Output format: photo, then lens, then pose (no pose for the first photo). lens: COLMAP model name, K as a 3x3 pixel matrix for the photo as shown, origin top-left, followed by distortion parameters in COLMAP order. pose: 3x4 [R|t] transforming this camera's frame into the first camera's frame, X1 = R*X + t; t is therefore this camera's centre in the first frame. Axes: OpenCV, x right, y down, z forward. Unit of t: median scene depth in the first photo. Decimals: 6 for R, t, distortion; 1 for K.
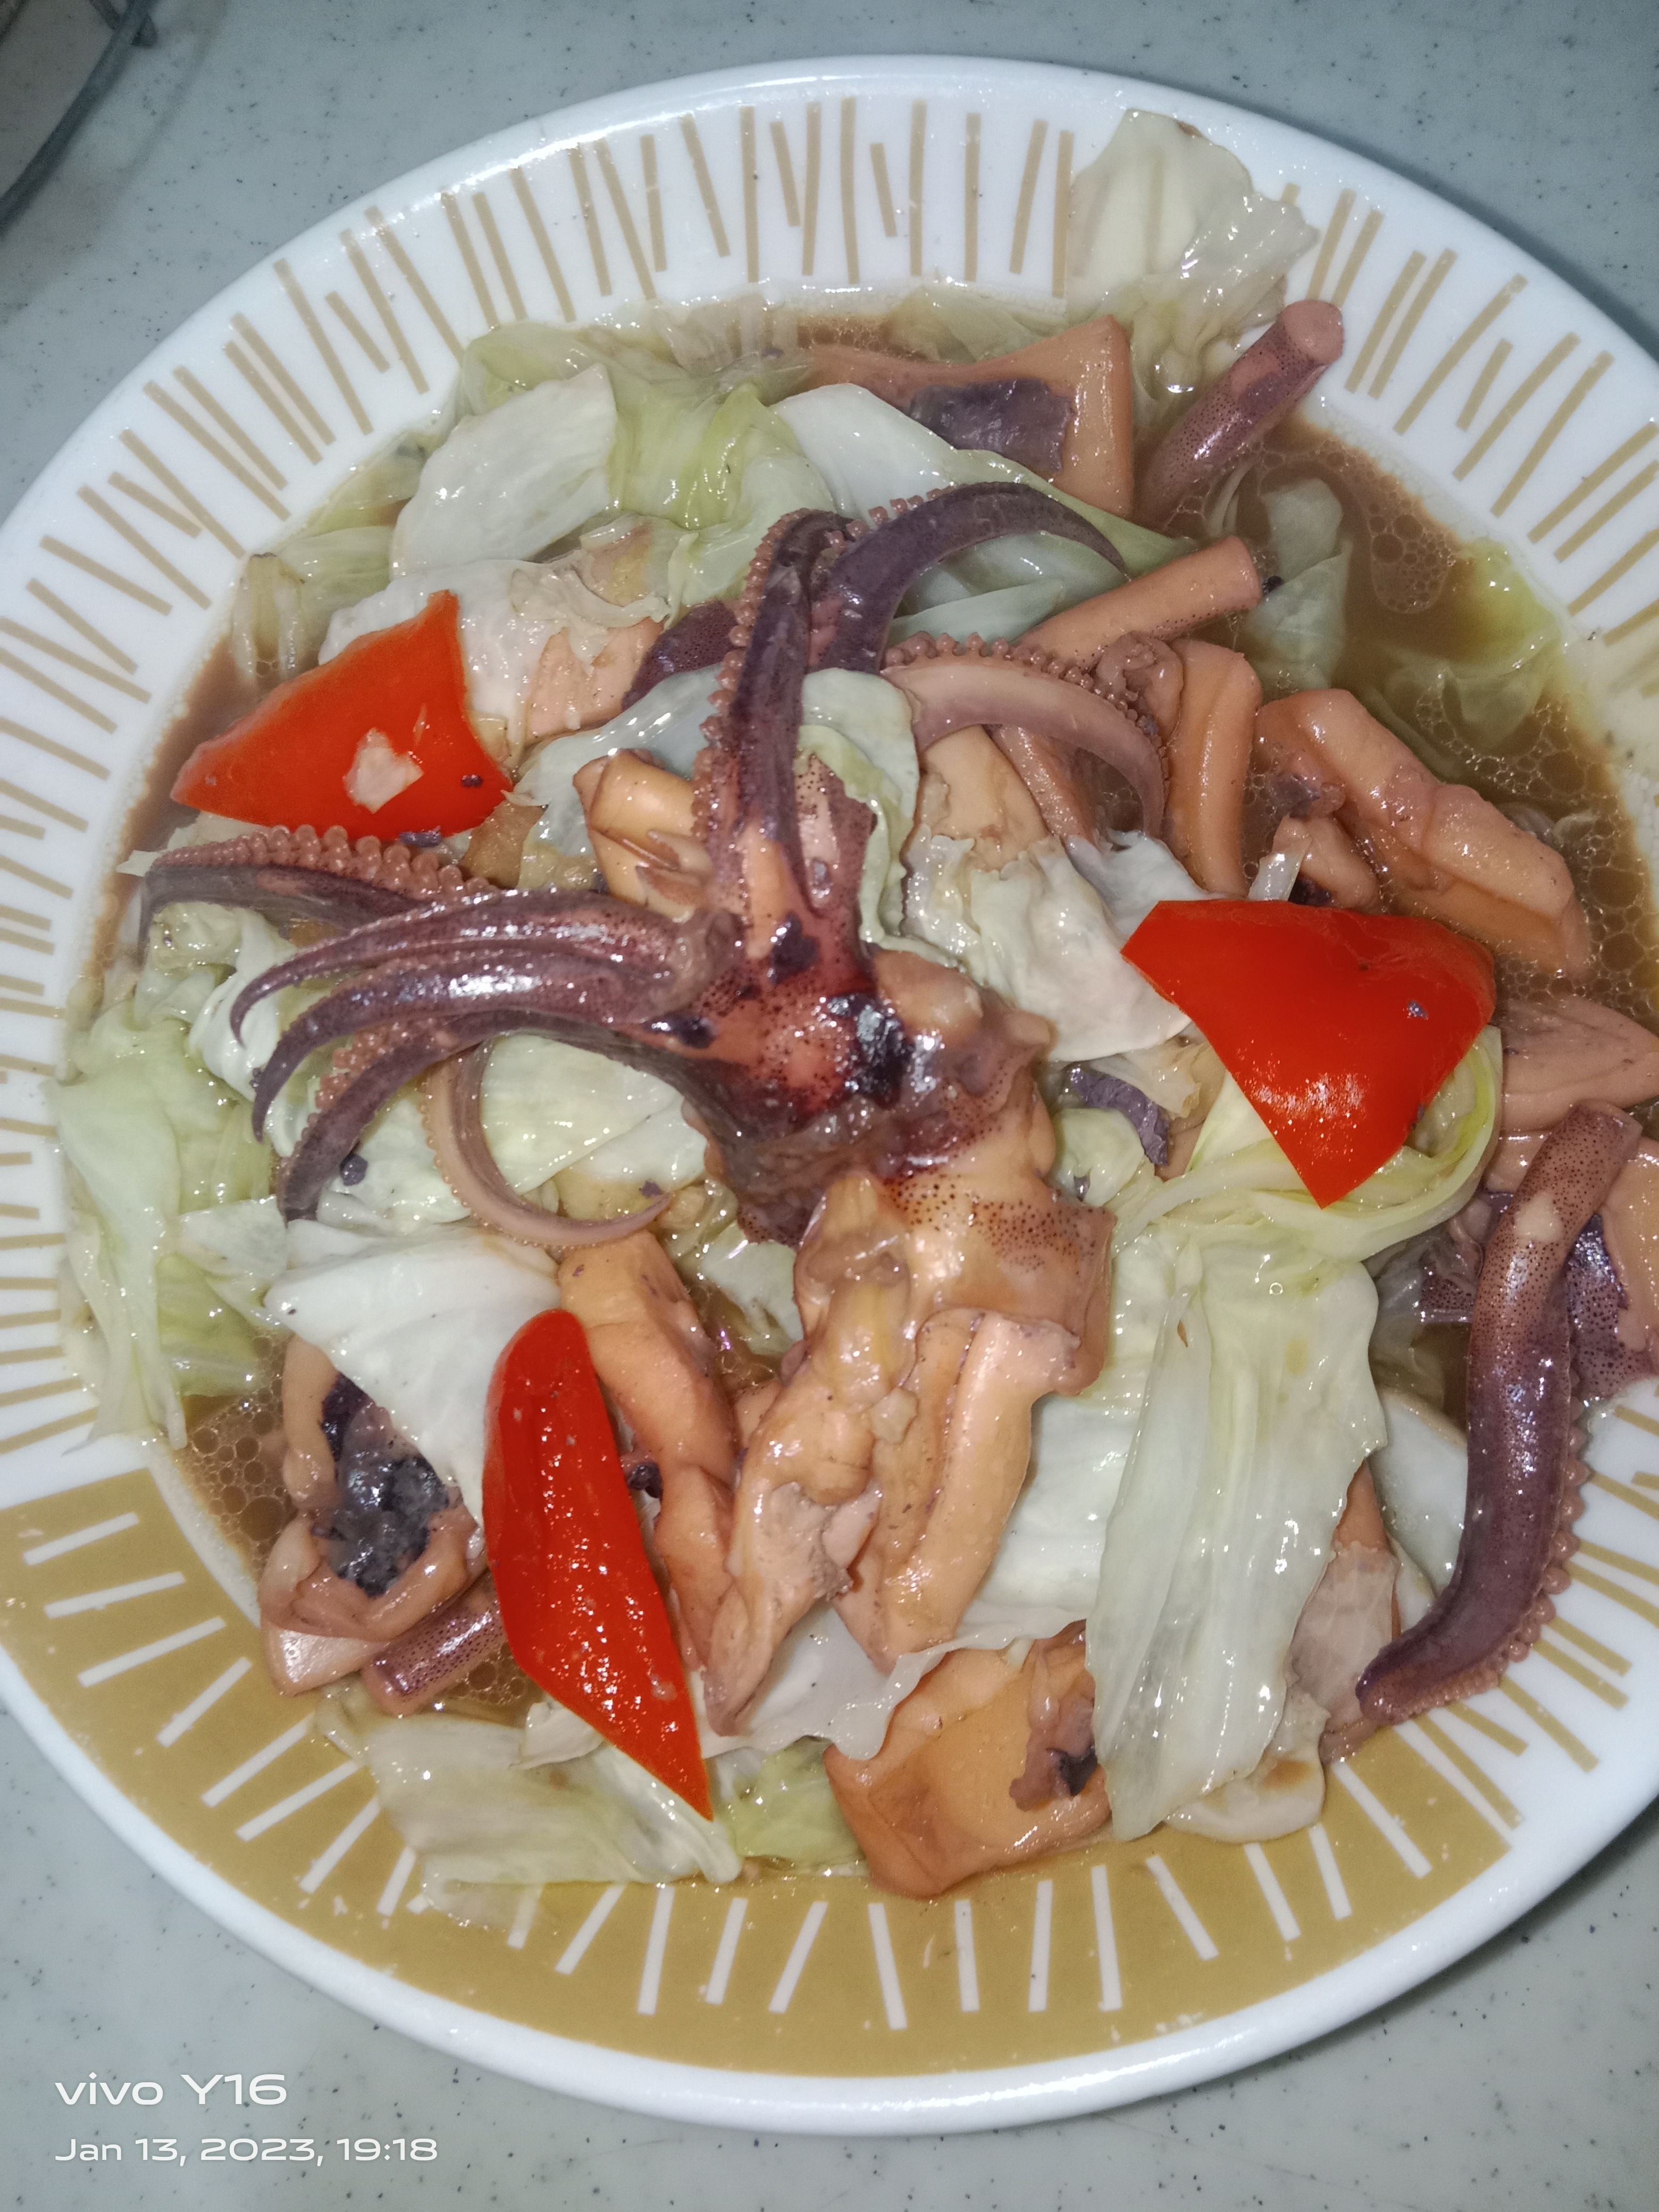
lens RADIAL K [[1818.7, 0, 856.2], [0, 1818.7, 1105.8], [0, 0, 1]] dist [0.008984, -0.067128]
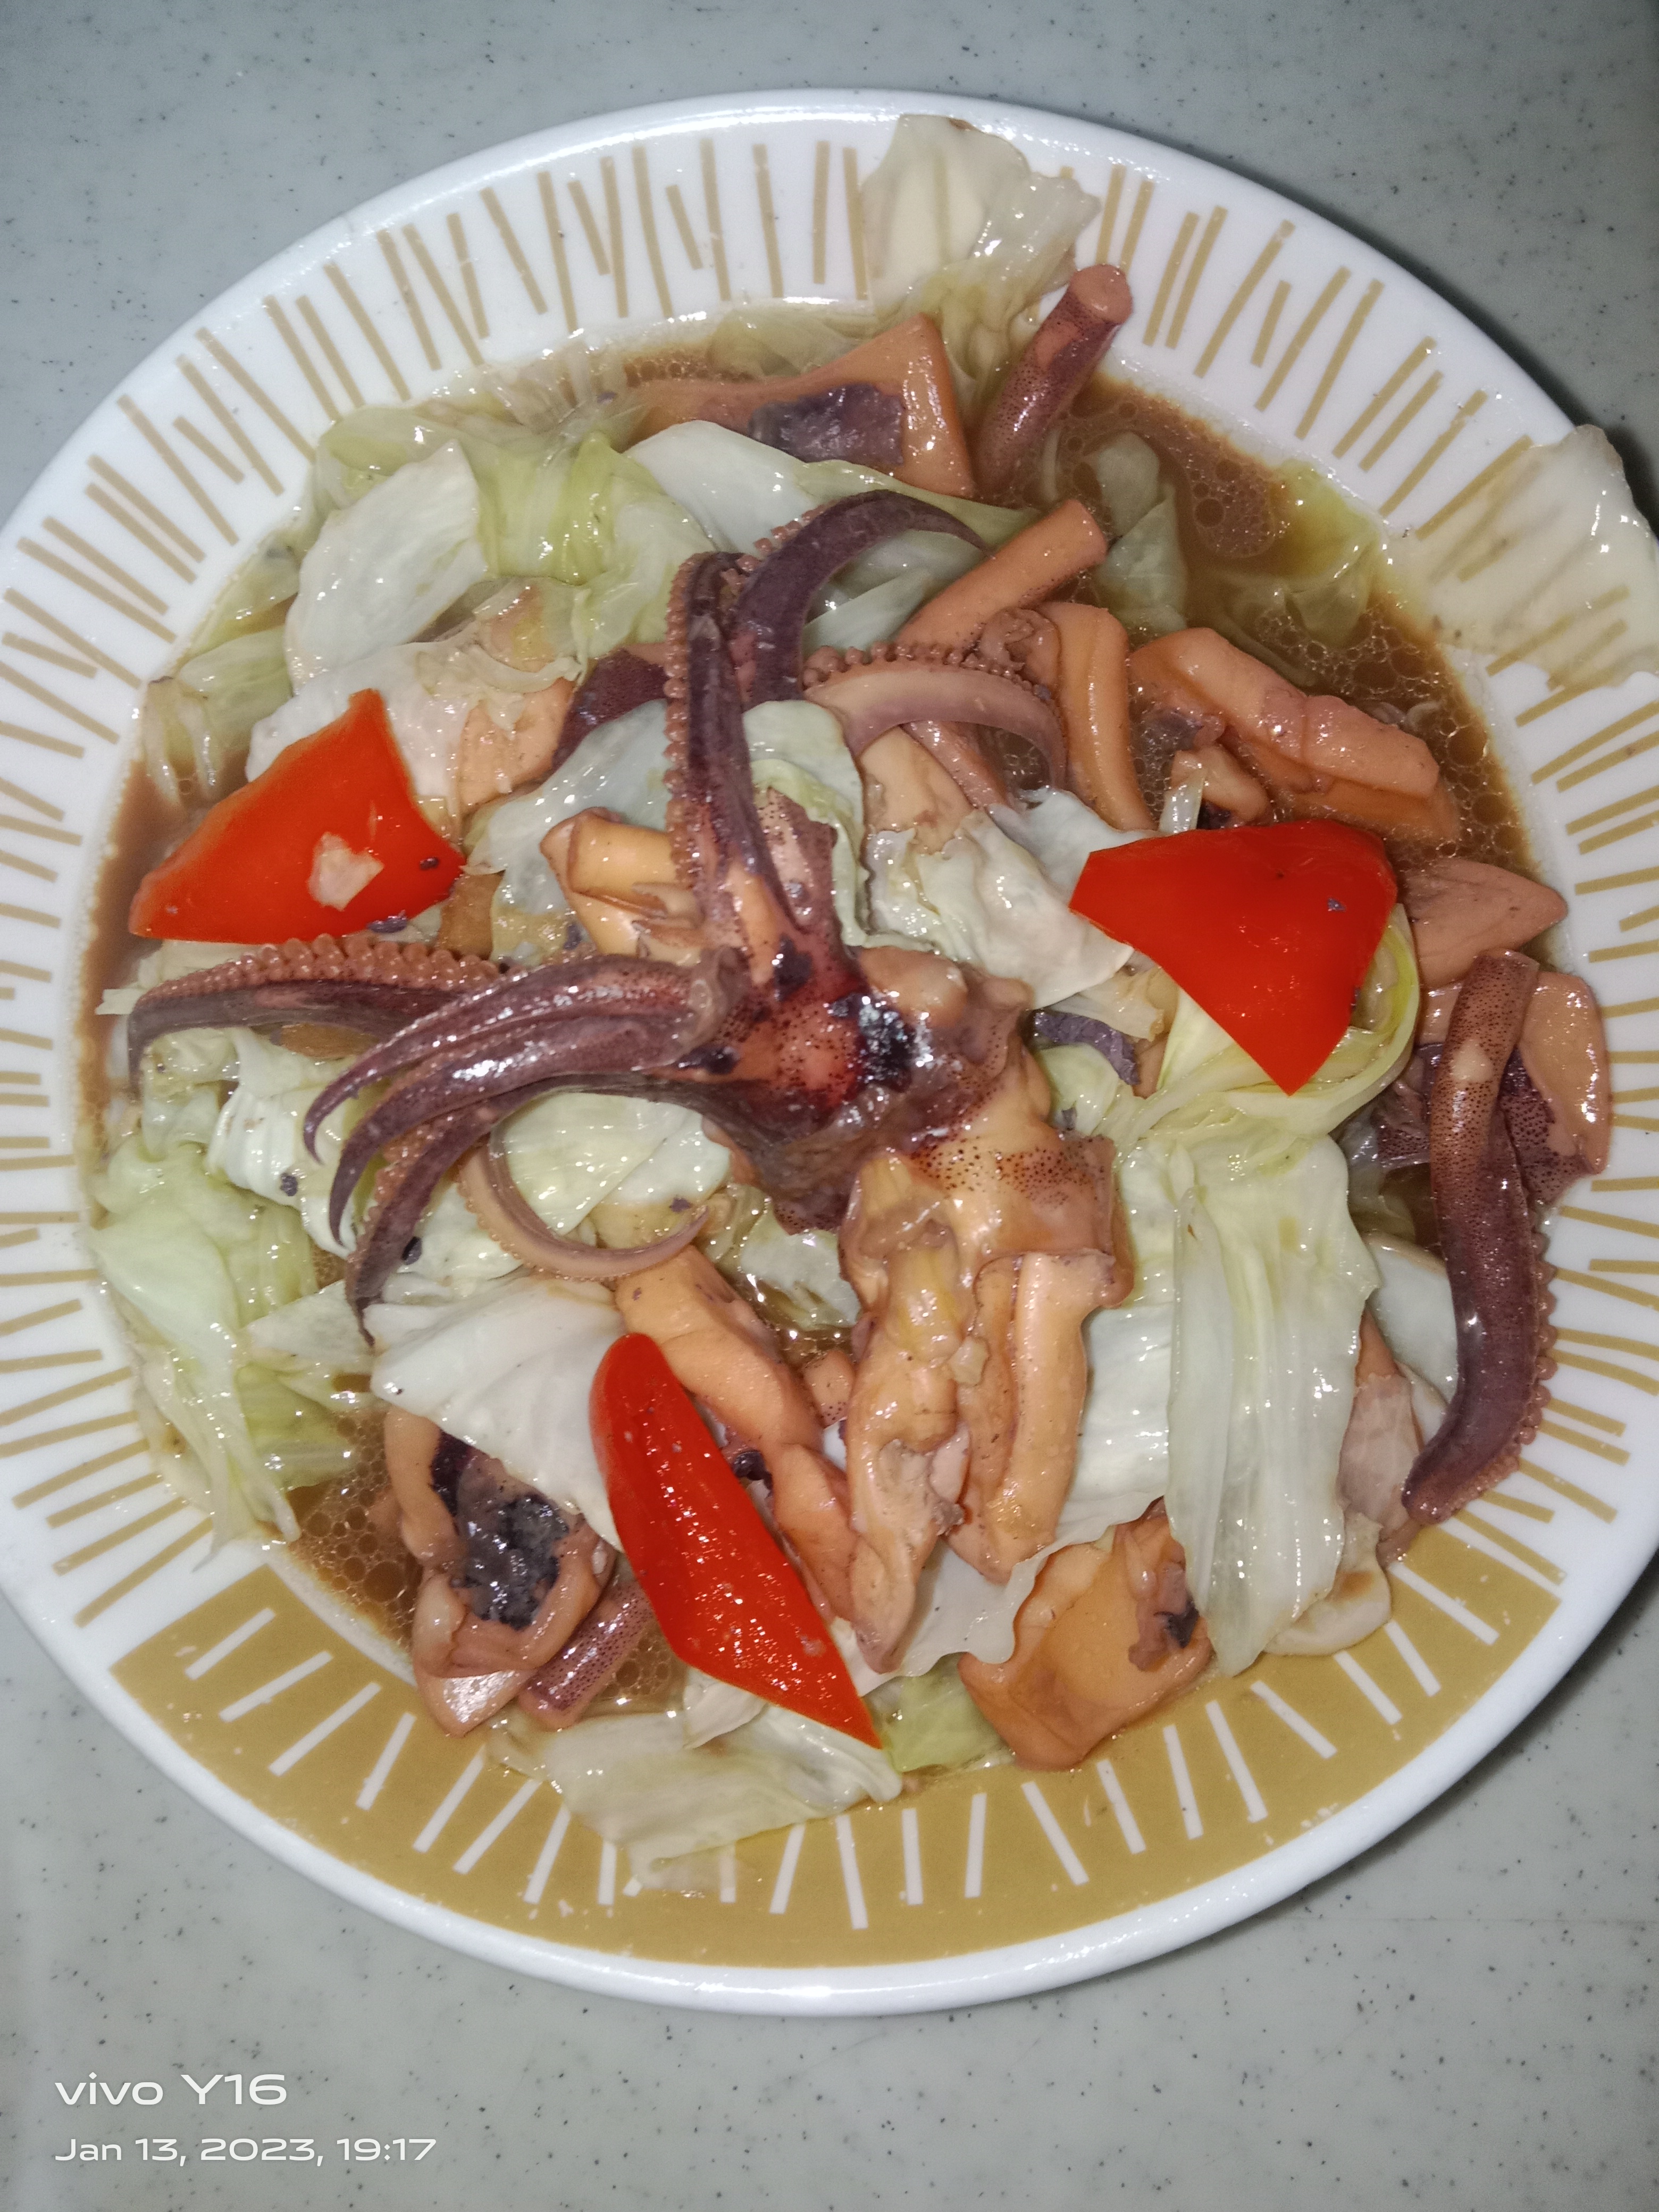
lens RADIAL K [[1818.7, 0, 856.2], [0, 1818.7, 1105.8], [0, 0, 1]] dist [0.008984, -0.067128]
pose [[0.971733, -0.211979, 0.103918, -0.116846], [0.206173, 0.976429, 0.063871, -0.061103], [-0.115008, -0.040641, 0.992533, -0.082544]]
